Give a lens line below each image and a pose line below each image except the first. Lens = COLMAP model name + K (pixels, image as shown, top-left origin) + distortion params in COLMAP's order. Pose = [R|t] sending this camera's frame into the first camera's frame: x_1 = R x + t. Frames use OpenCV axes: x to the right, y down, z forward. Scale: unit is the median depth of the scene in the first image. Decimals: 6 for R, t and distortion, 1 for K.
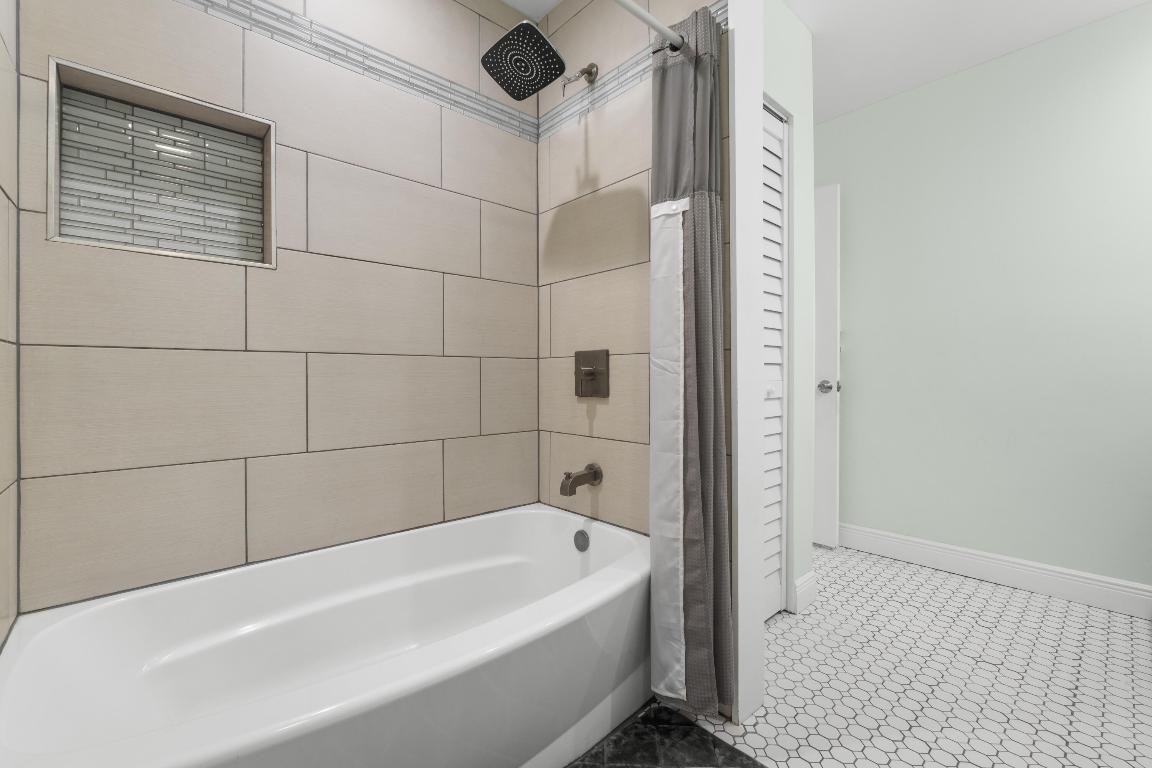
lens RADIAL K [[484.1, 0, 575.3], [0, 484.1, 378.6], [0, 0, 1]] dist [-0.004306, -0.000750]
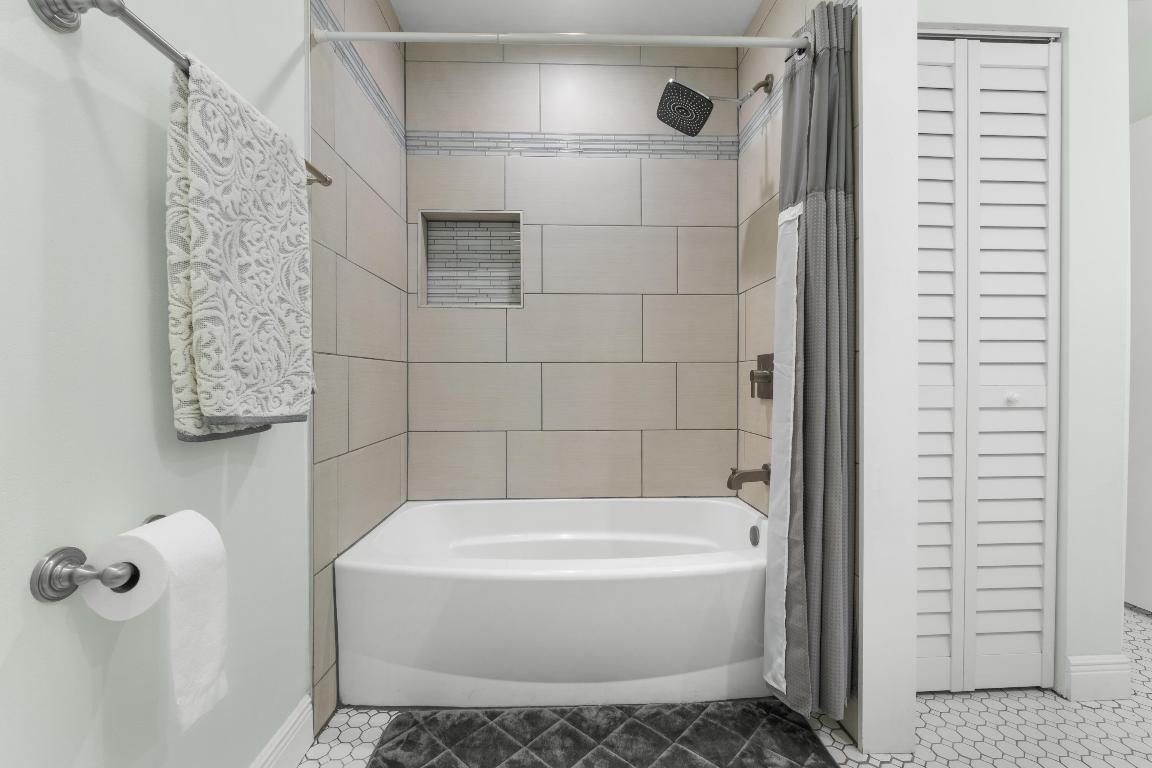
lens RADIAL K [[485.2, 0, 577.6], [0, 485.2, 382.0], [0, 0, 1]] dist [0.000091, -0.000018]
pose [[0.776223, 0.005556, -0.630433, 0.481027], [-0.002578, 0.999981, 0.005638, -0.004316], [0.630453, -0.002751, 0.776223, -0.073342]]
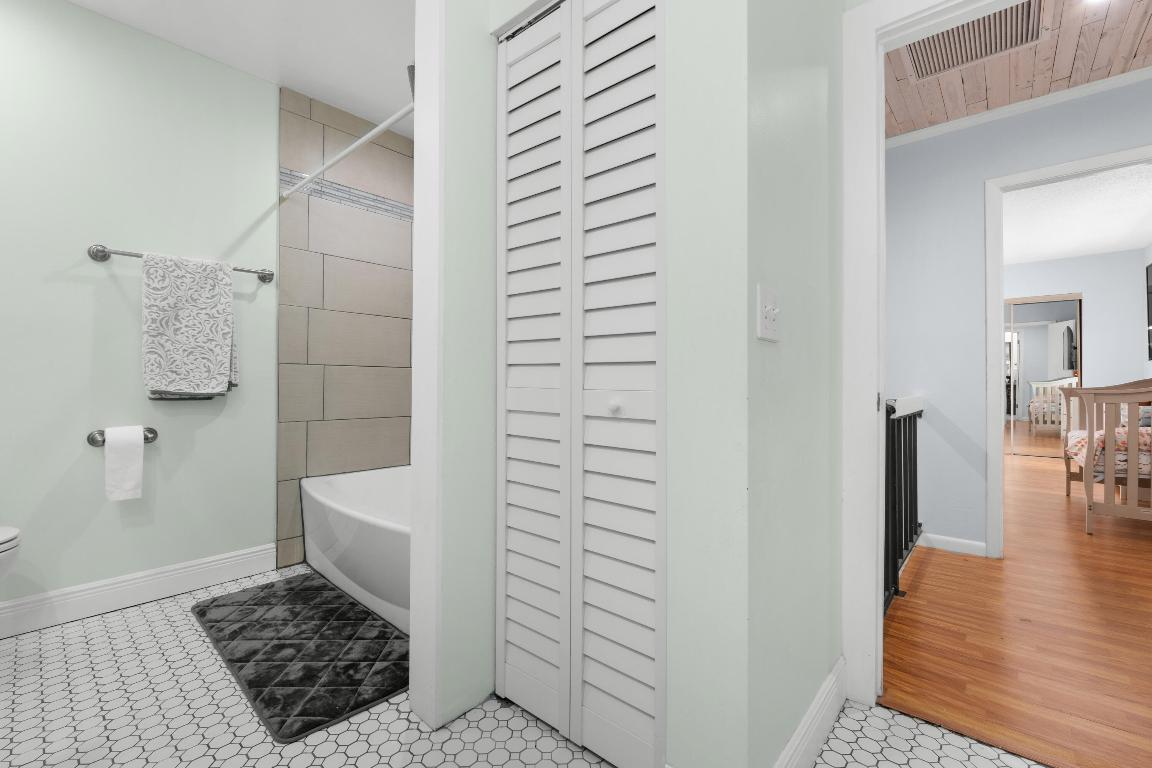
lens RADIAL K [[497.2, 0, 576.0], [0, 497.2, 384.0], [0, 0, 1]] dist [0.001139, 0.000176]
pose [[0.130910, 0.010751, -0.991336, 1.458173], [-0.016301, 0.999829, 0.008691, -0.012936], [0.991260, 0.015022, 0.131063, 1.193765]]
